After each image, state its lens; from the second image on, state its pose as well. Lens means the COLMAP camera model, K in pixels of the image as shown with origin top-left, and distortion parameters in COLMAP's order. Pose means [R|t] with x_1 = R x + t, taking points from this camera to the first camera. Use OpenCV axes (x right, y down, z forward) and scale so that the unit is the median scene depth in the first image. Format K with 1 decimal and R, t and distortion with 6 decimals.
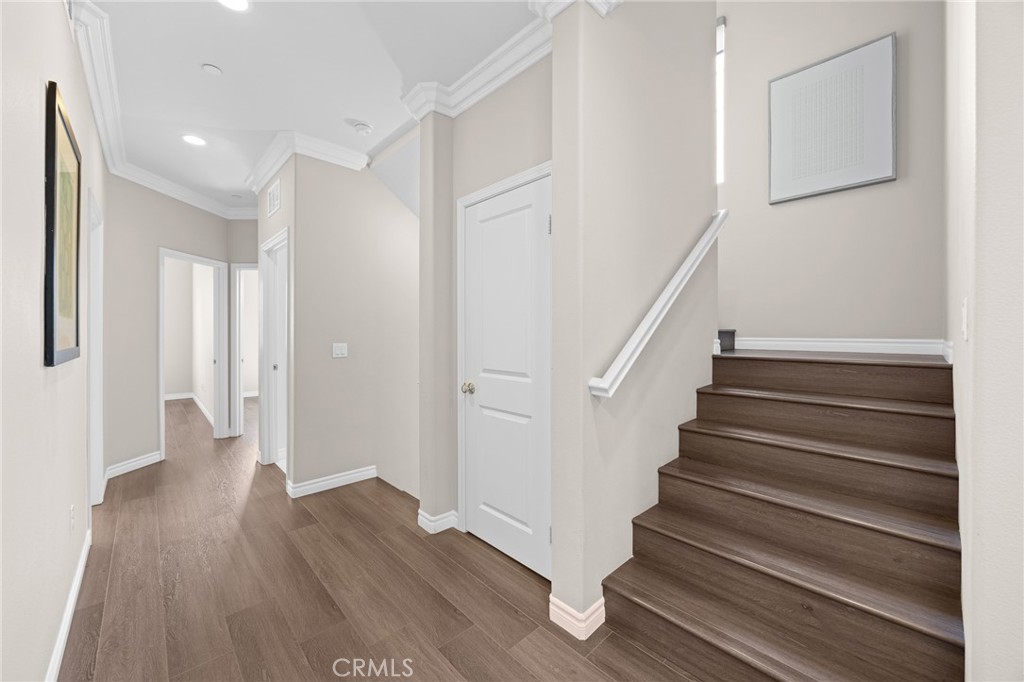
lens RADIAL K [[391.6, 0, 509.1], [0, 391.6, 335.5], [0, 0, 1]] dist [0.009943, -0.000145]
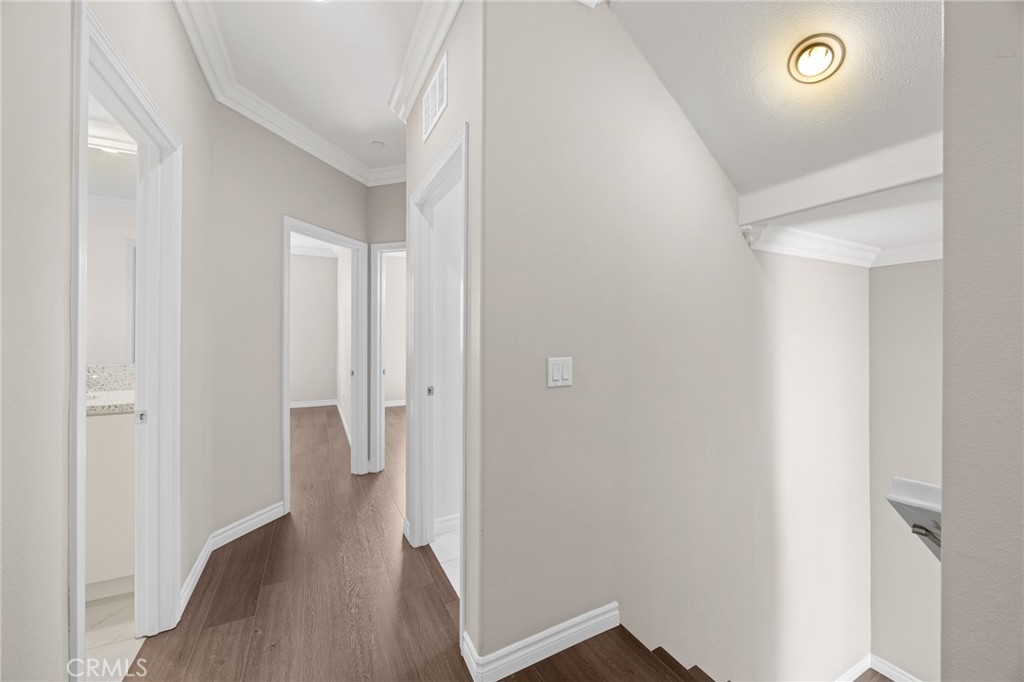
lens RADIAL K [[391.6, 0, 519.9], [0, 391.6, 335.9], [0, 0, 1]] dist [0.009943, -0.000145]
pose [[0.966352, 0.000428, -0.257221, -0.274183], [-0.001767, 0.999986, -0.004972, -0.003284], [0.257215, 0.005259, 0.966340, 0.400565]]
